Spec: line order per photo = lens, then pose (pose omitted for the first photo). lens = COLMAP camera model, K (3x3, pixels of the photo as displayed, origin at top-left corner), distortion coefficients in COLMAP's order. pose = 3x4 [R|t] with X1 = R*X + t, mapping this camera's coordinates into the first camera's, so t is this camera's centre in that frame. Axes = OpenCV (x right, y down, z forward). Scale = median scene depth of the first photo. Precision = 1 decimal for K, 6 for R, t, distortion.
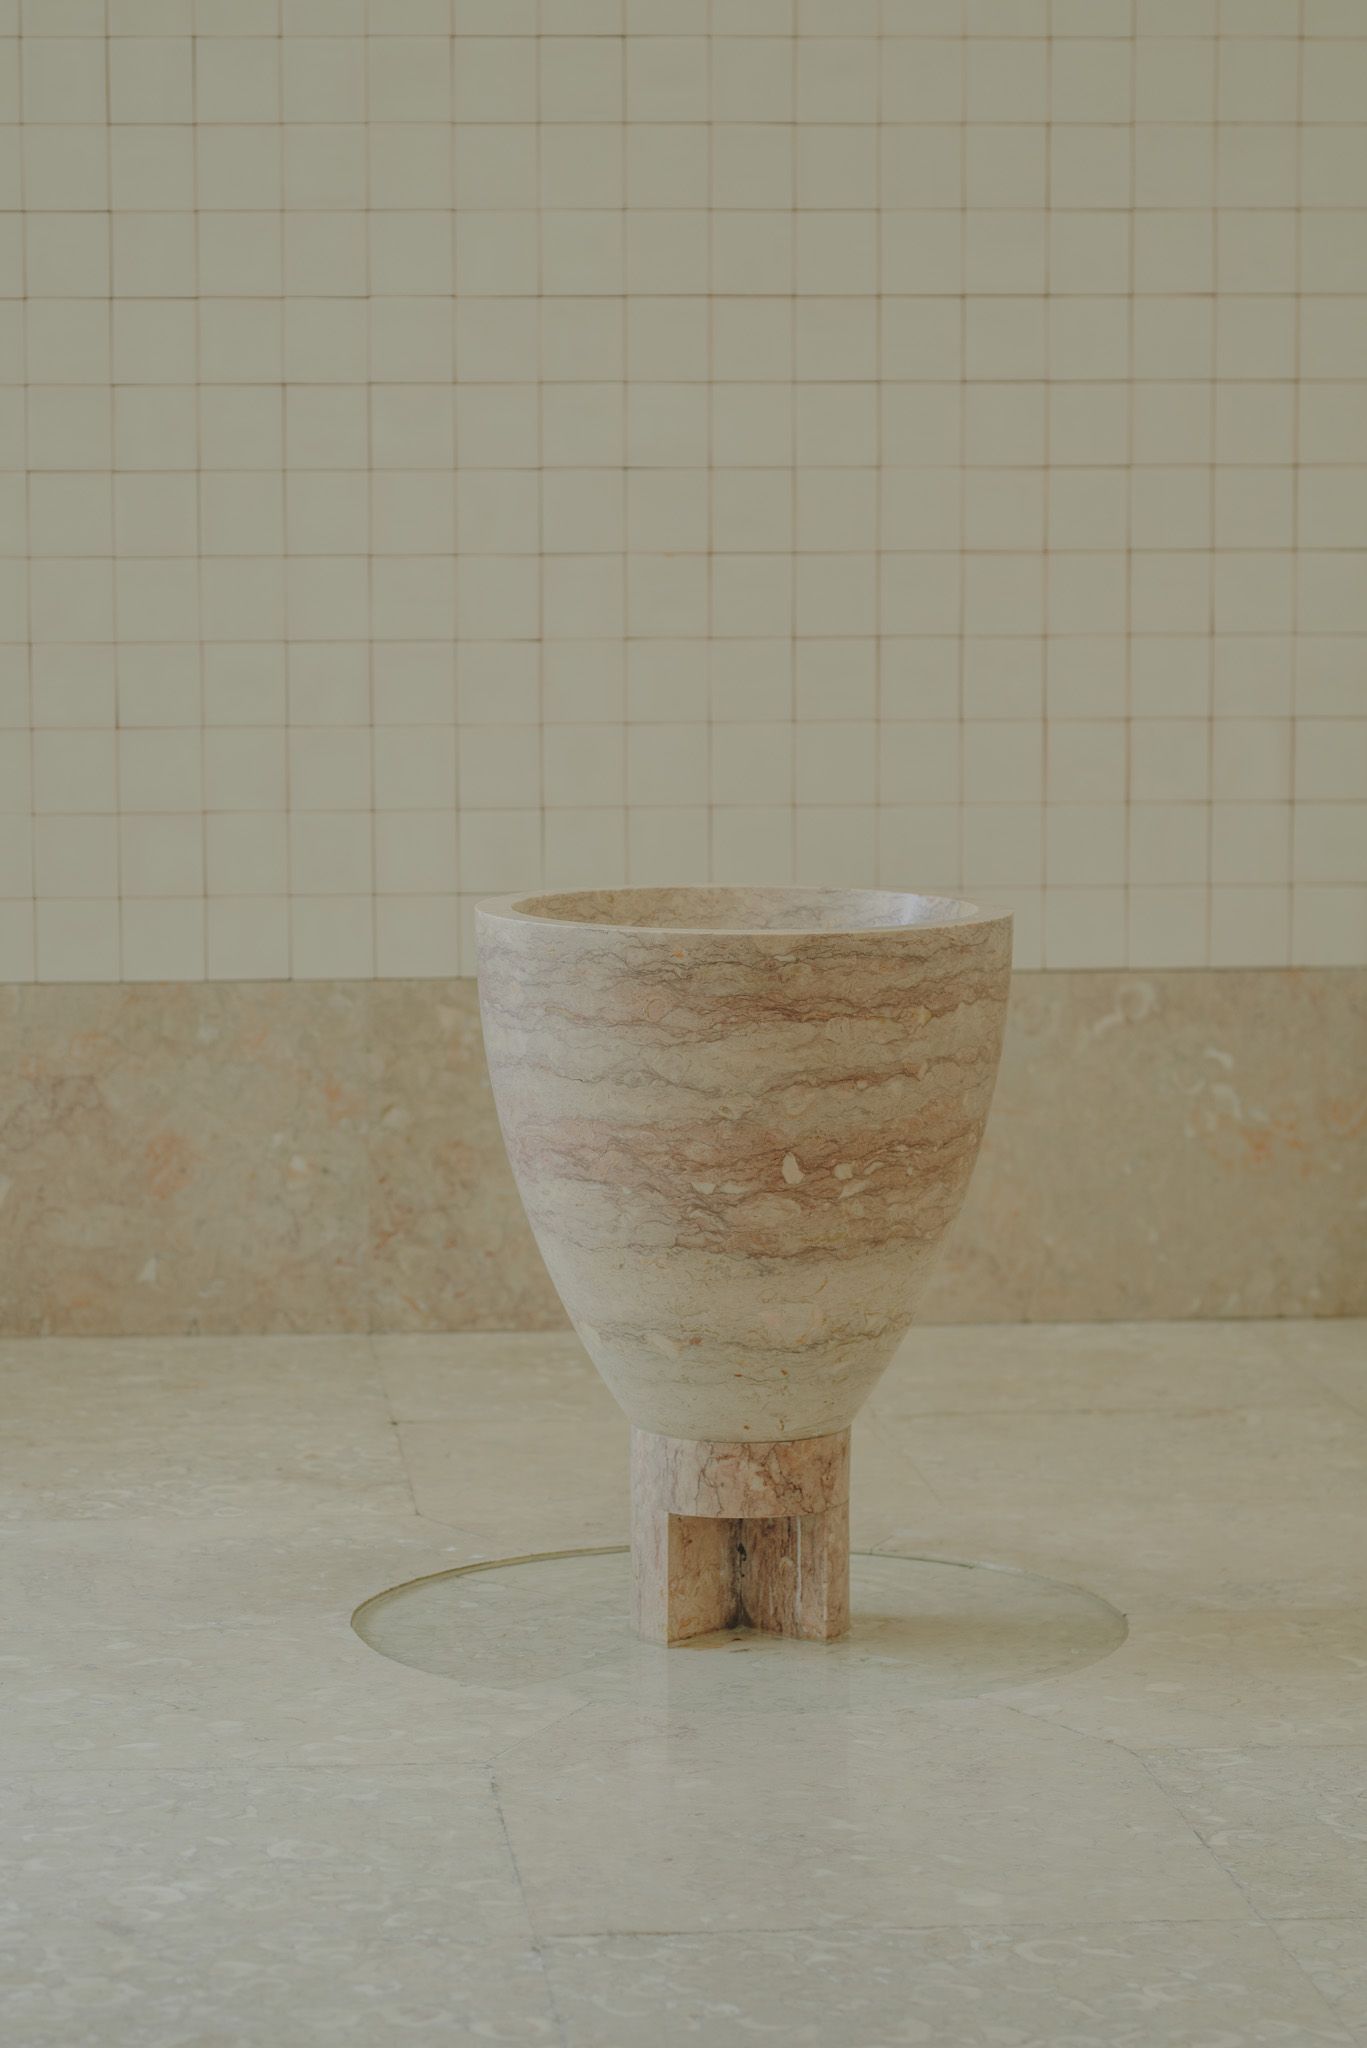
lens RADIAL K [[4868.3, 0, 683.5], [0, 4868.3, 1024.0], [0, 0, 1]] dist [-0.014869, -0.511042]
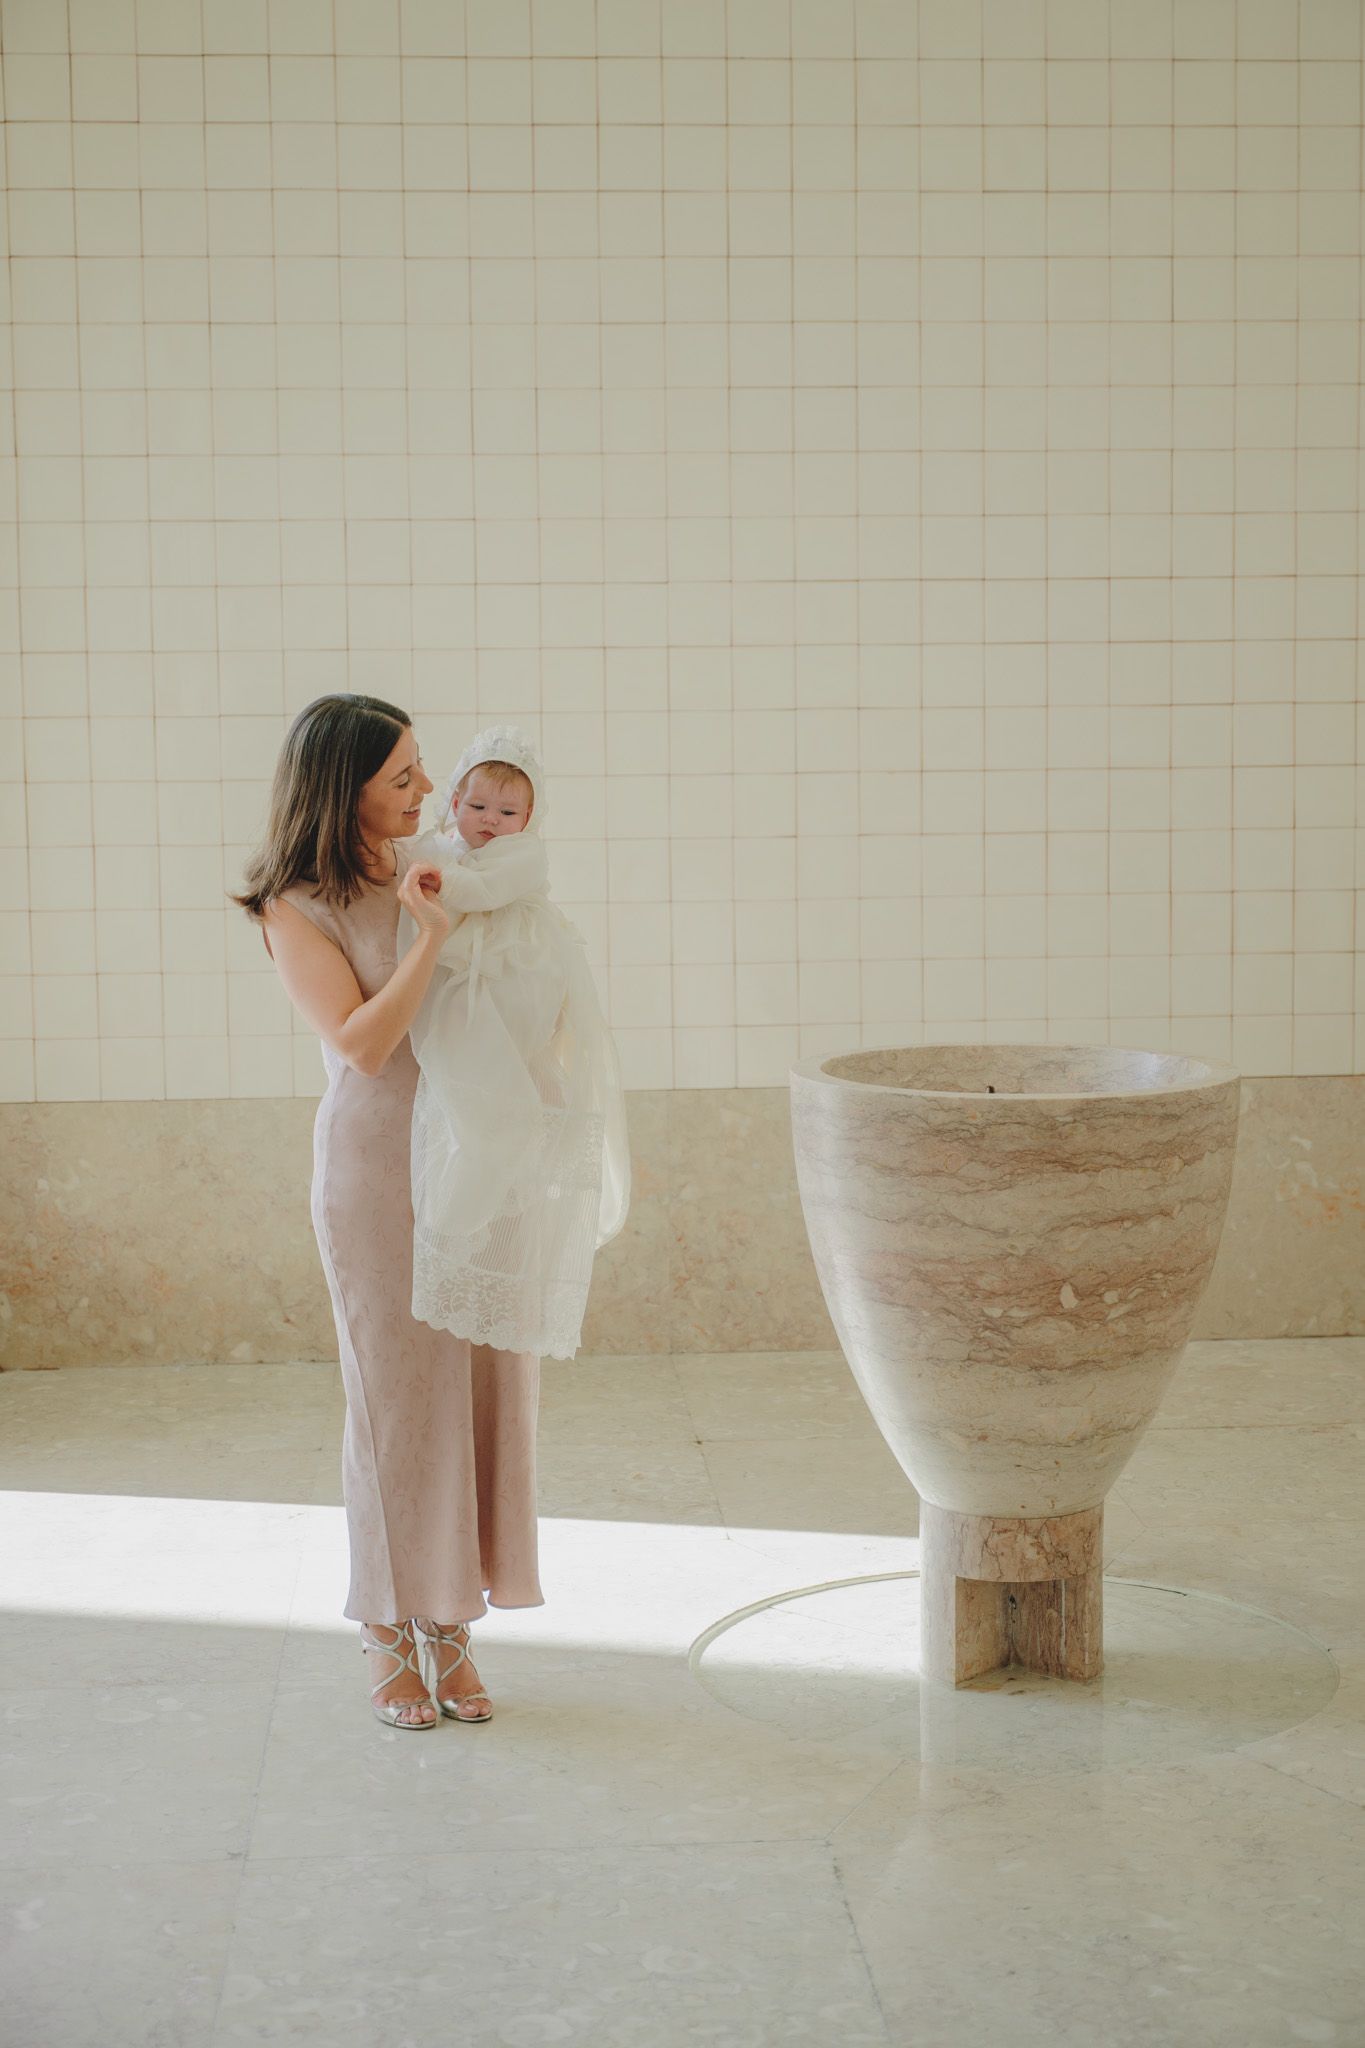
lens RADIAL K [[2903.8, 0, 772.1], [0, 2903.8, 936.3], [0, 0, 1]] dist [0.003130, -0.072323]
pose [[0.999931, -0.007477, -0.009010, -0.041021], [0.007136, 0.999278, -0.037320, -0.030487], [0.009283, 0.037253, 0.999263, 0.284709]]
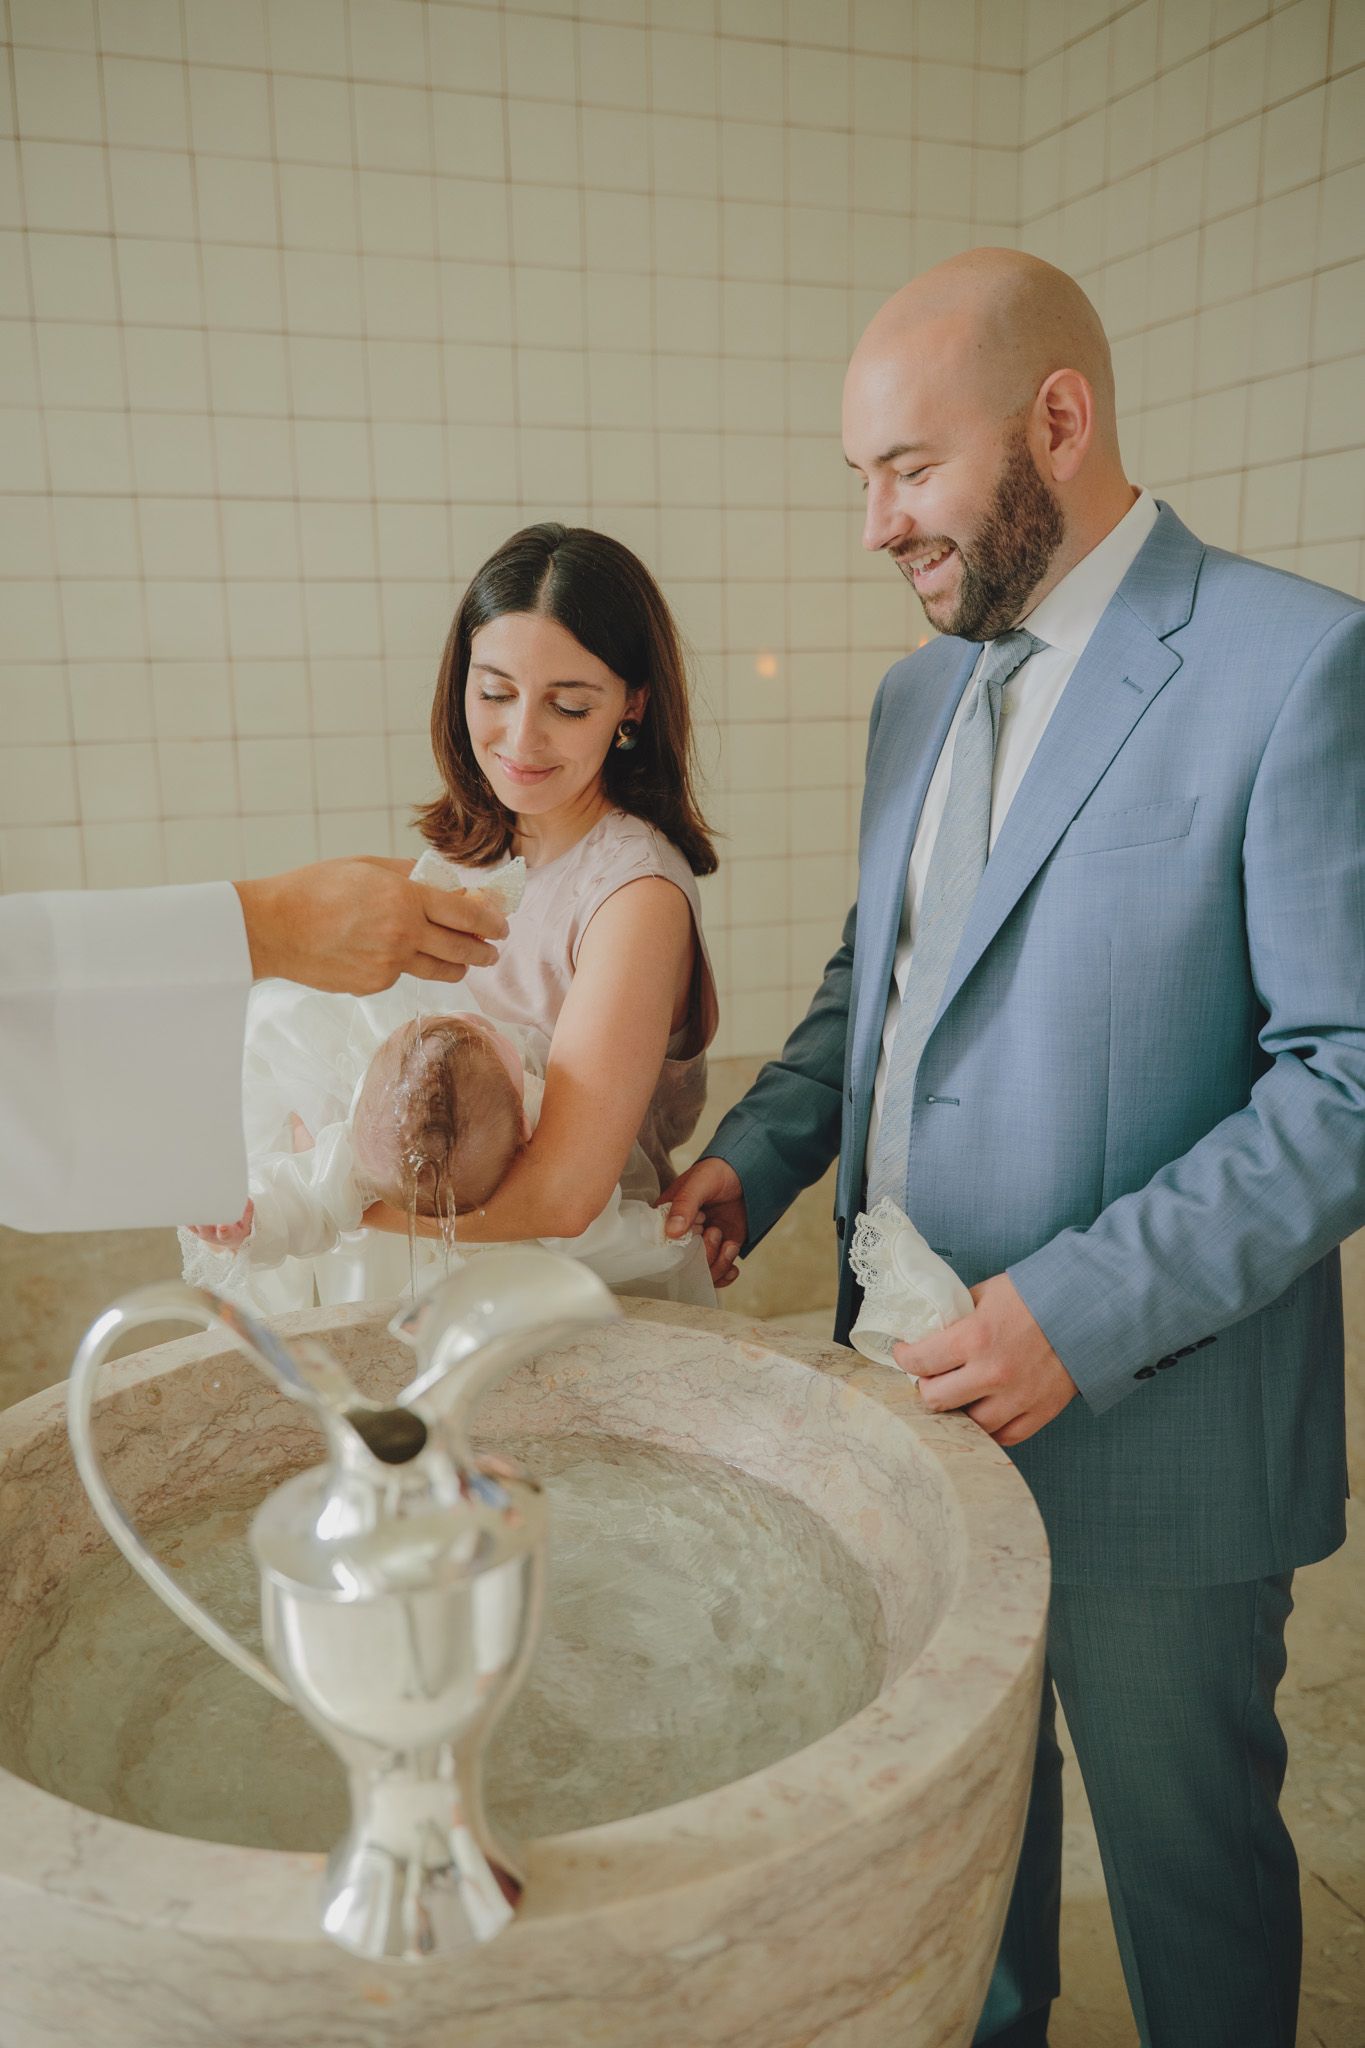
lens RADIAL K [[1683.7, 0, 682.5], [0, 1683.7, 1024.0], [0, 0, 1]] dist [0.001412, 0.000142]
pose [[0.960270, -0.071171, 0.269846, -0.006710], [0.050498, 0.995286, 0.082802, -0.083102], [-0.274467, -0.065885, 0.959337, 0.852865]]
